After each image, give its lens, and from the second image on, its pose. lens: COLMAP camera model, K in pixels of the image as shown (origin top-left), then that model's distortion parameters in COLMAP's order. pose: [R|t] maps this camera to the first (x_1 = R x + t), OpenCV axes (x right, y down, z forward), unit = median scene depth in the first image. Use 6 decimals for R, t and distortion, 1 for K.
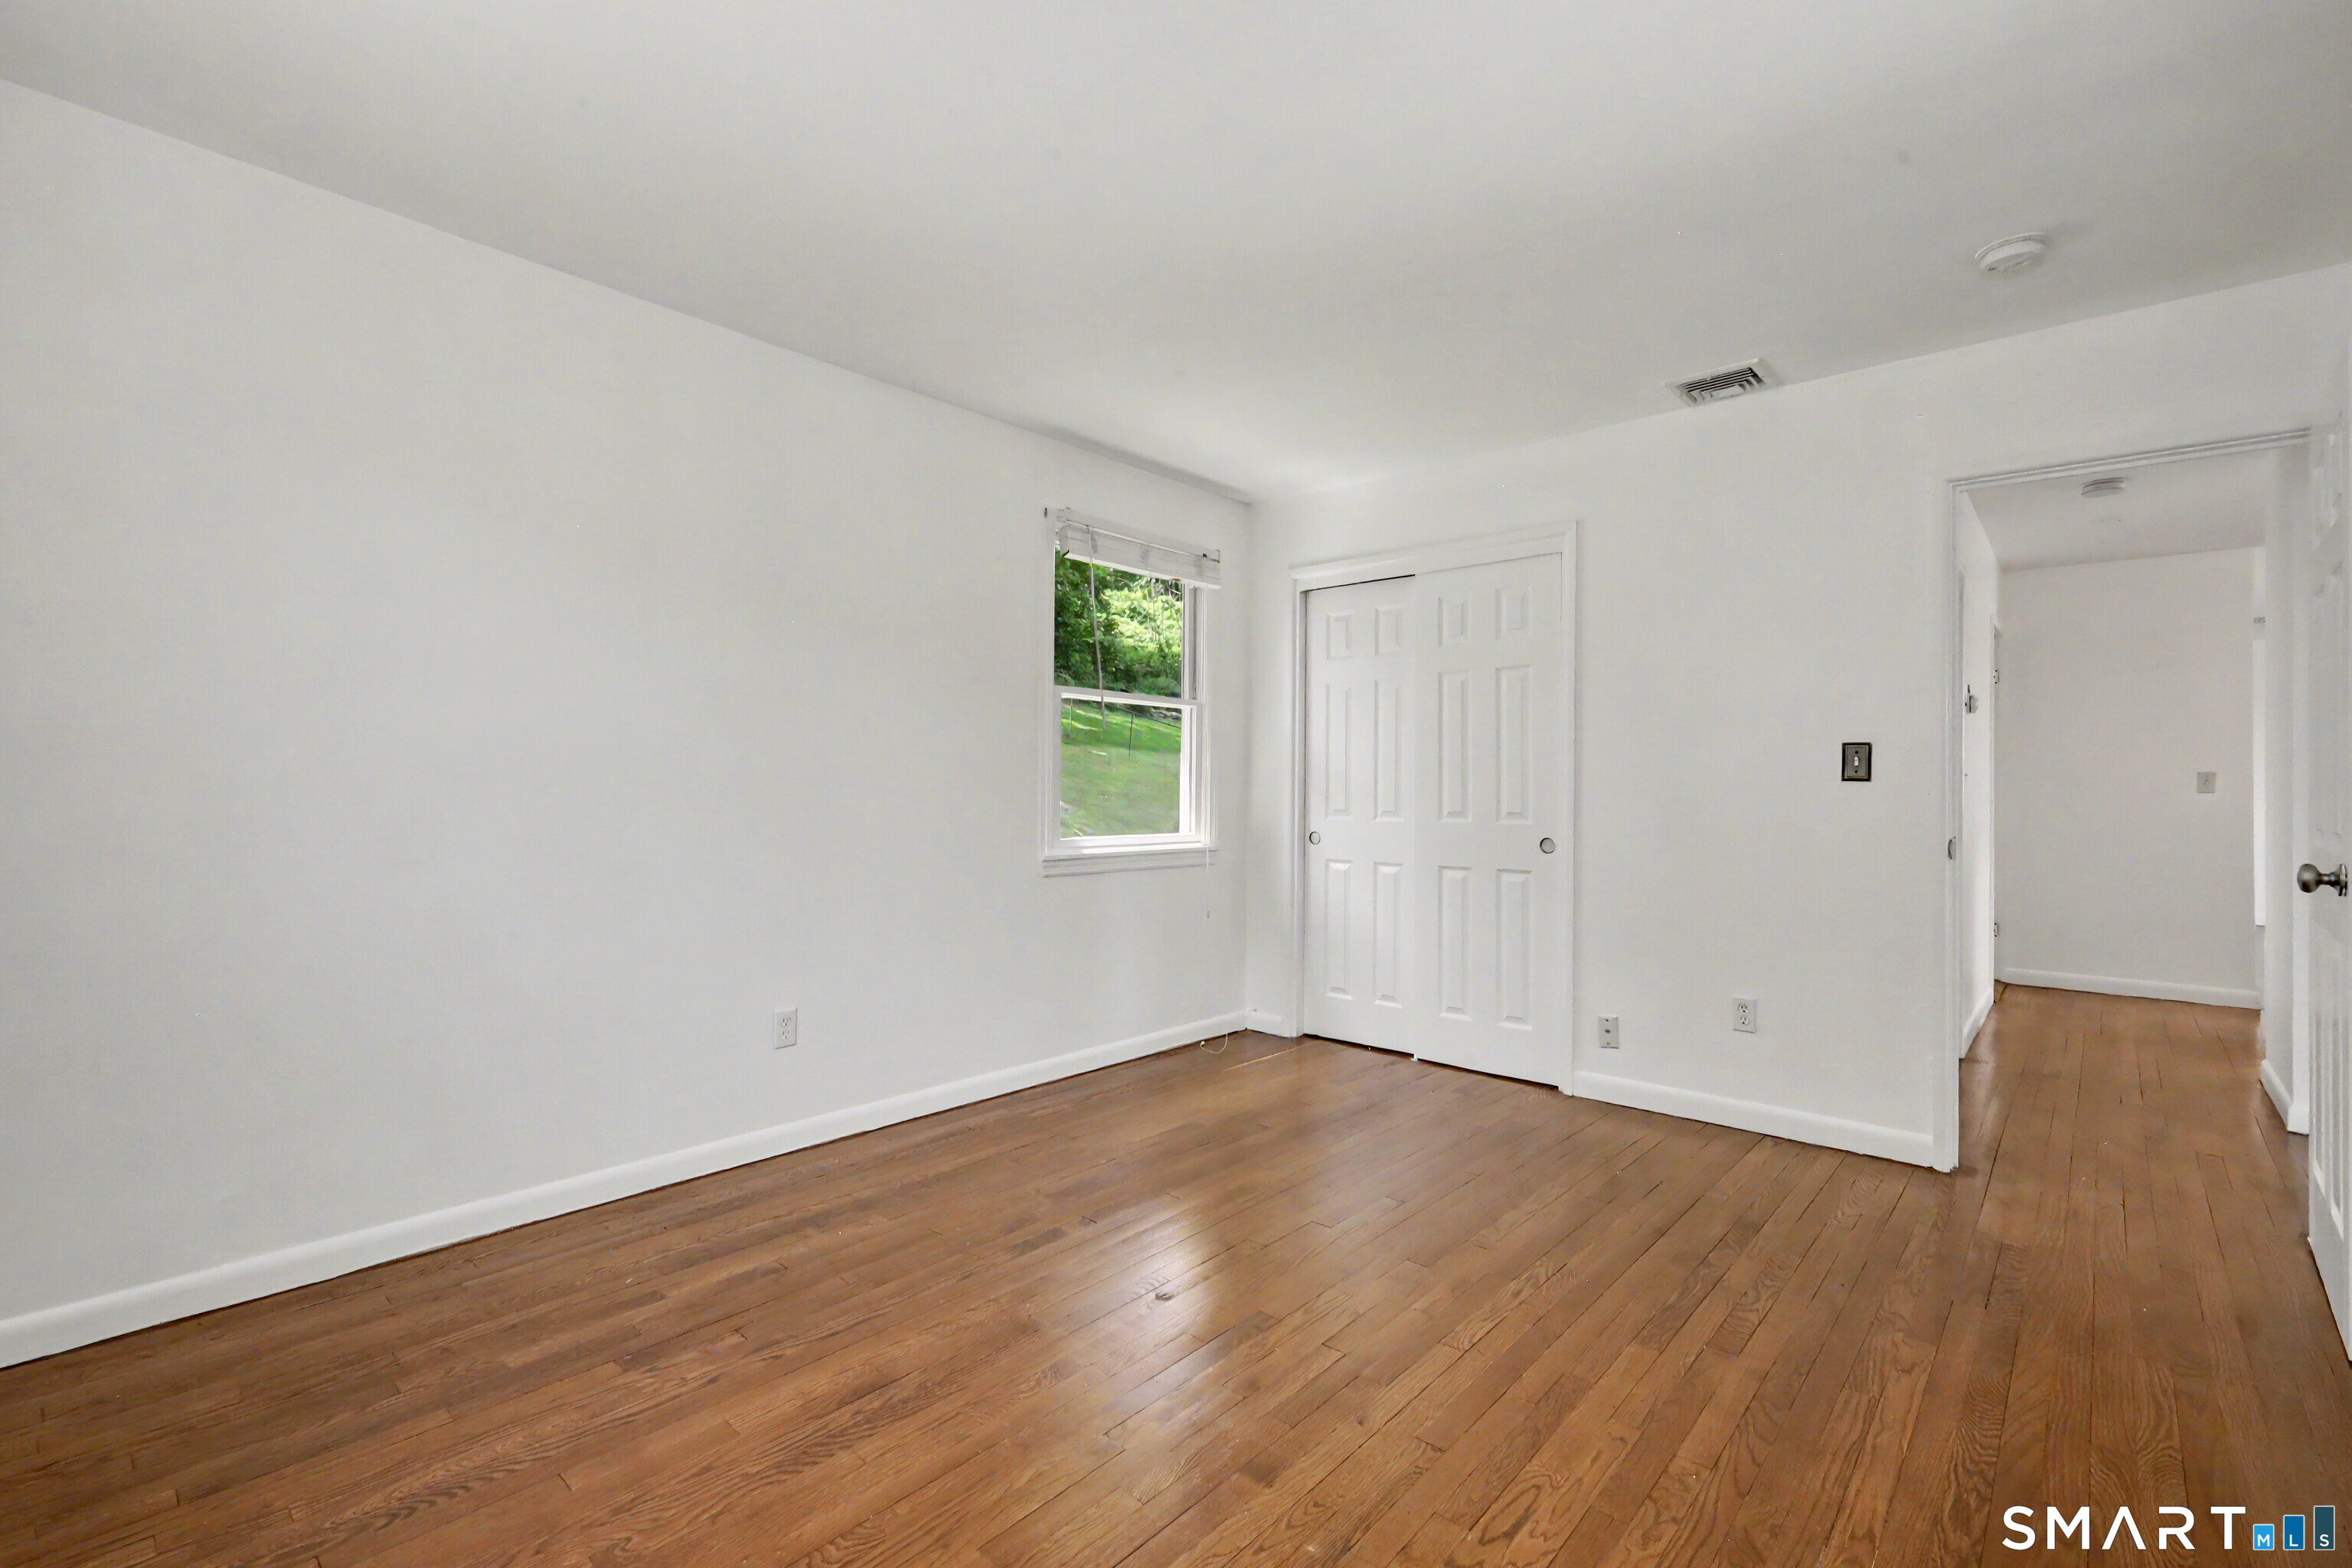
lens RADIAL K [[1027.0, 0, 1176.0], [0, 1027.0, 784.0], [0, 0, 1]] dist [0.001014, 0.000020]
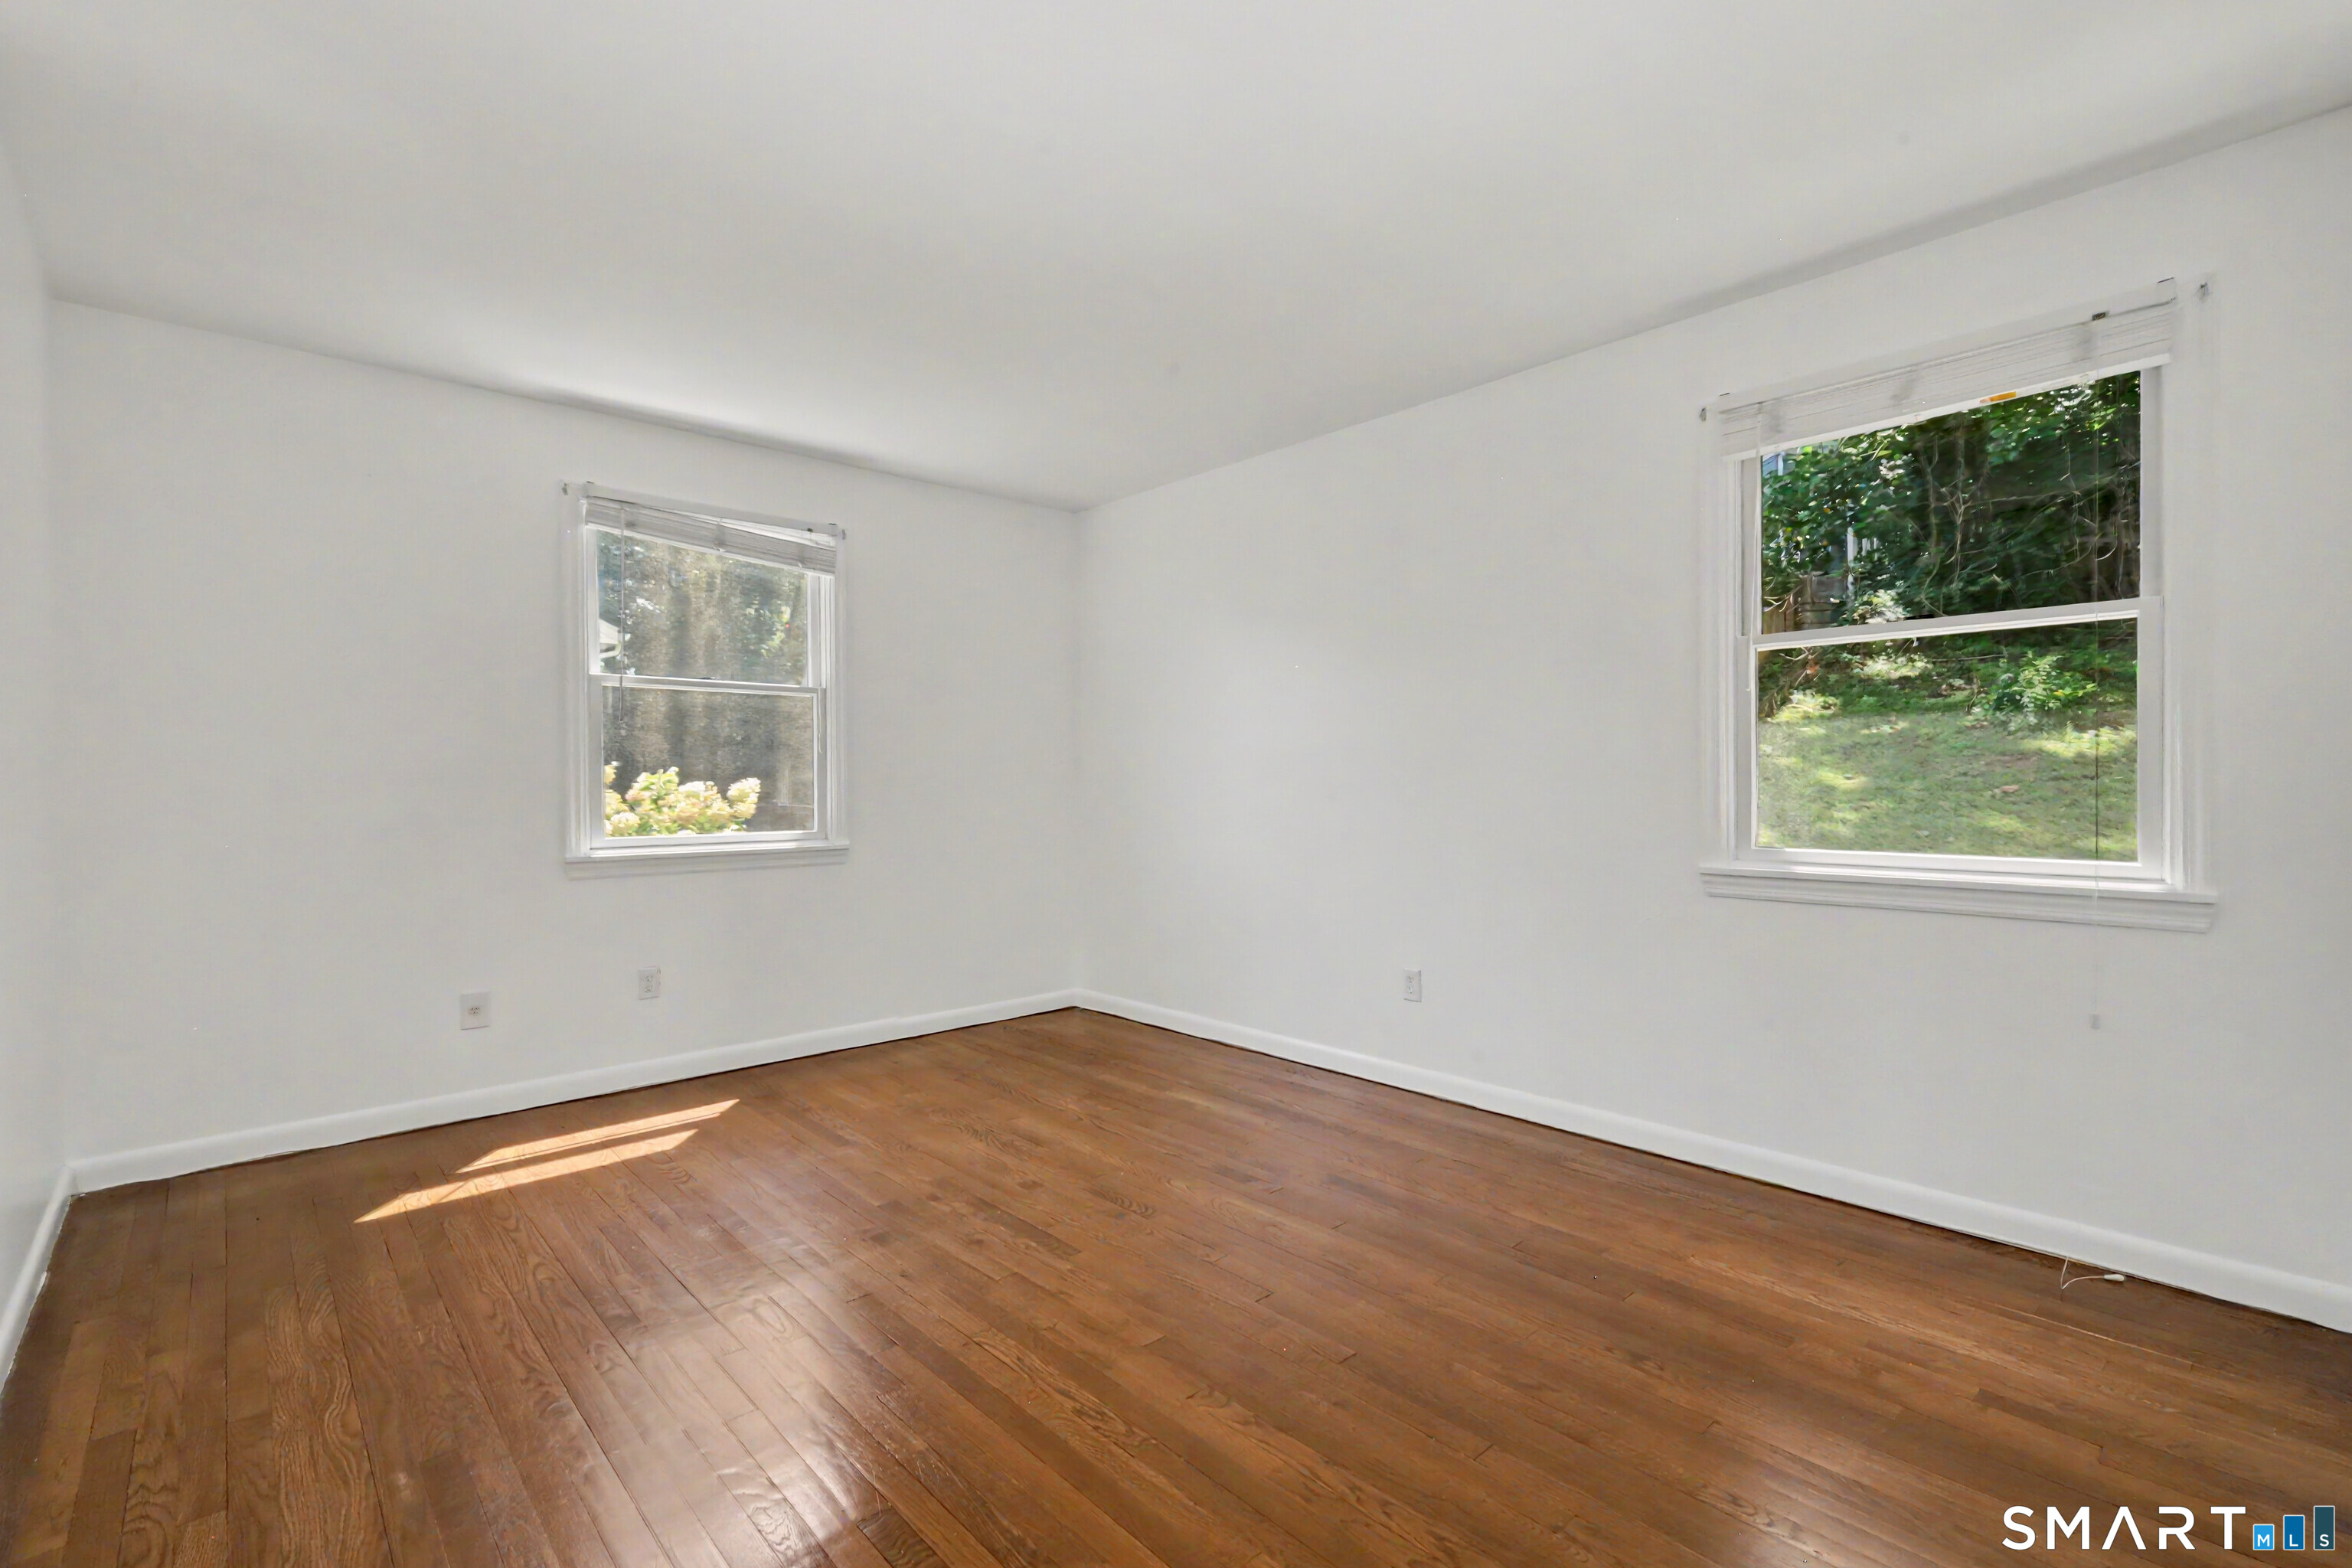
lens RADIAL K [[1027.0, 0, 1176.0], [0, 1027.0, 784.0], [0, 0, 1]] dist [0.001014, 0.000020]
pose [[-0.083241, -0.008497, -0.996493, 0.964265], [0.003391, 0.999955, -0.008810, 0.022074], [0.996524, -0.004112, -0.083209, 0.986924]]
